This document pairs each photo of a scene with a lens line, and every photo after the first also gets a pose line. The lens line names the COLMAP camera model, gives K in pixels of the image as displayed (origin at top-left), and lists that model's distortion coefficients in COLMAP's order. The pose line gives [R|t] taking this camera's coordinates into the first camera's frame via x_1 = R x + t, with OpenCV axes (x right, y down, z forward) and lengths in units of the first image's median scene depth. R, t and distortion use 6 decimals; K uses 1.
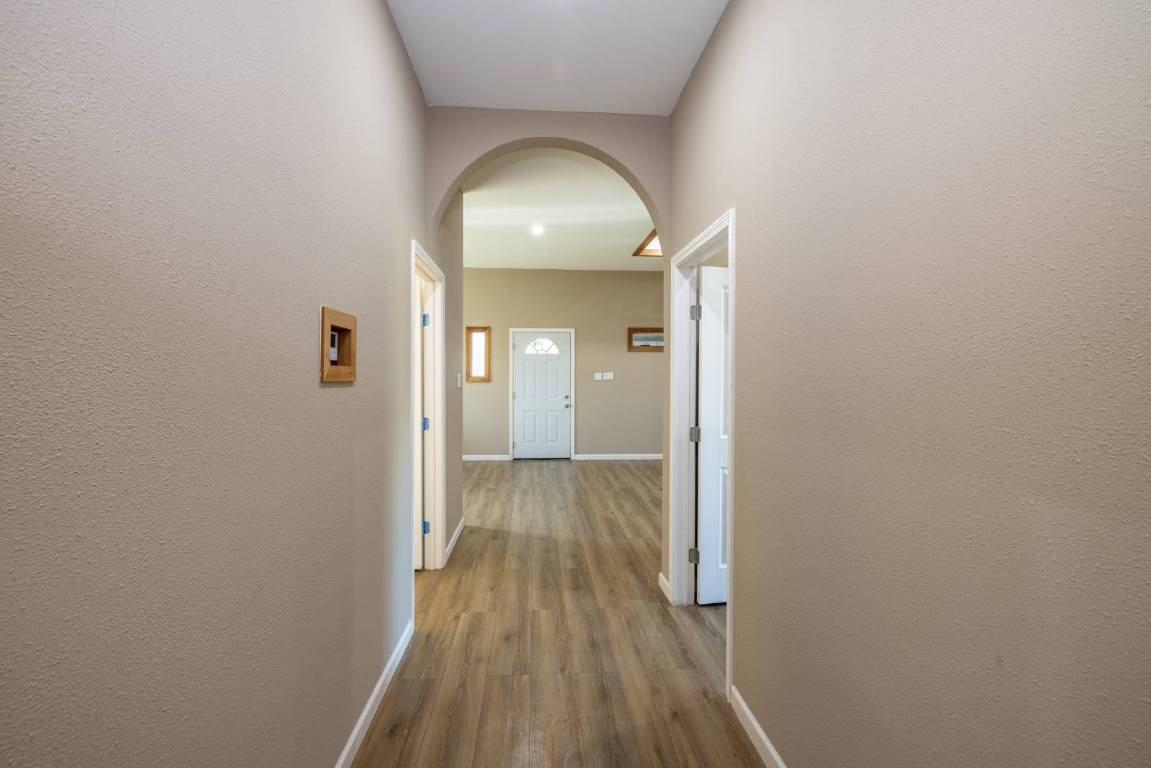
lens RADIAL K [[480.4, 0, 558.3], [0, 480.4, 375.4], [0, 0, 1]] dist [-0.003557, 0.000820]
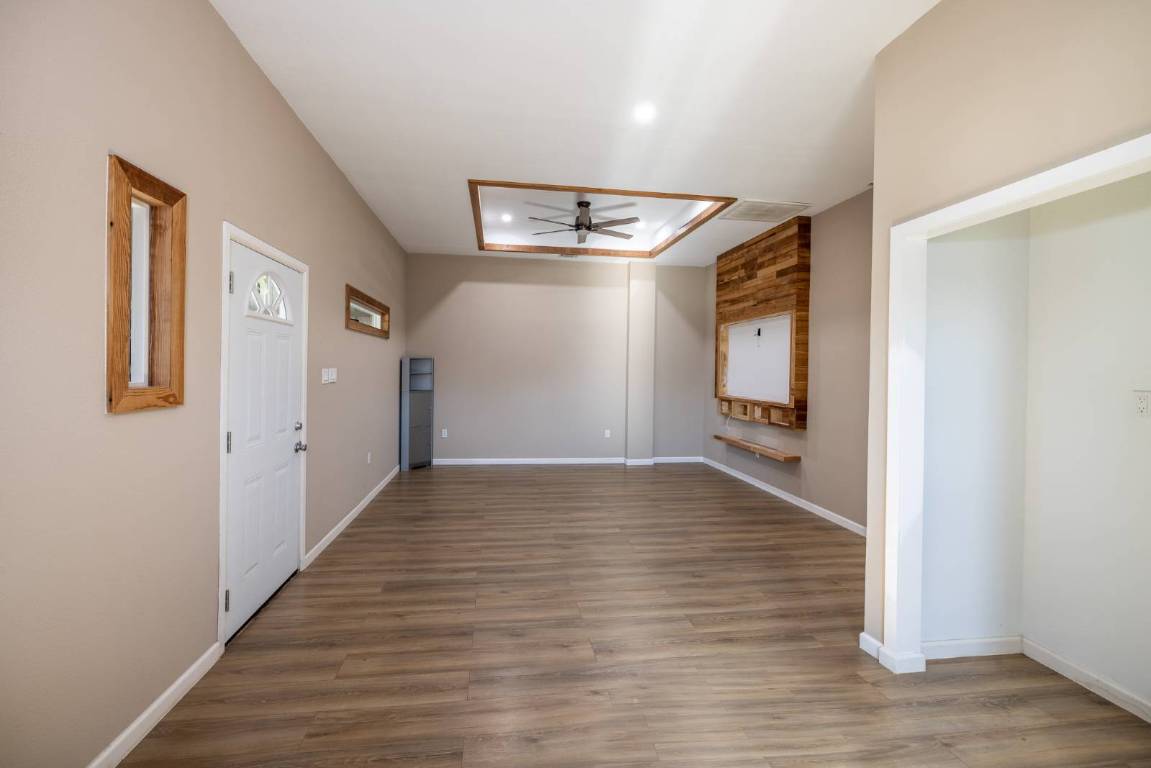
lens RADIAL K [[480.4, 0, 565.6], [0, 480.4, 375.6], [0, 0, 1]] dist [-0.003557, 0.000820]
pose [[-0.087354, -0.017513, 0.996023, -0.421785], [-0.009641, 0.999813, 0.016734, -0.008560], [-0.996131, -0.008141, -0.087506, 0.814498]]
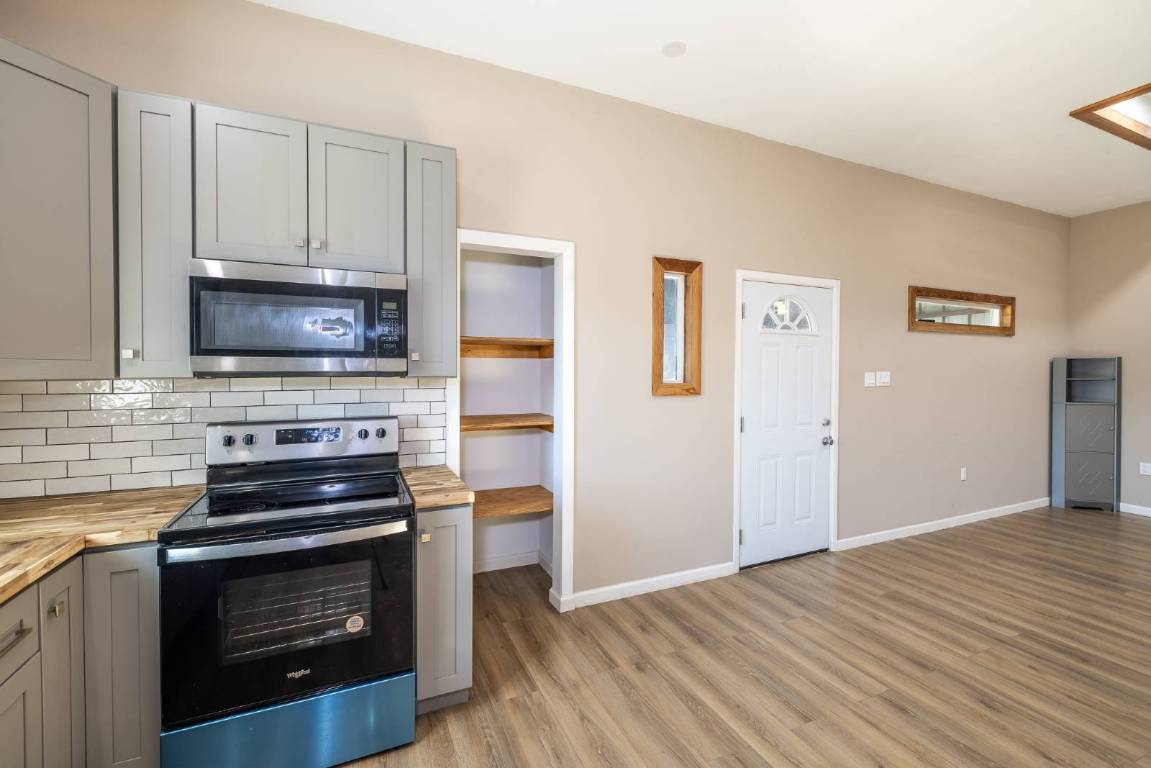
lens RADIAL K [[480.4, 0, 561.7], [0, 480.4, 376.2], [0, 0, 1]] dist [-0.003557, 0.000820]
pose [[0.936059, -0.005584, 0.351798, -0.401523], [0.002298, 0.999950, 0.009756, -0.006787], [-0.351835, -0.008324, 0.936025, 0.653237]]
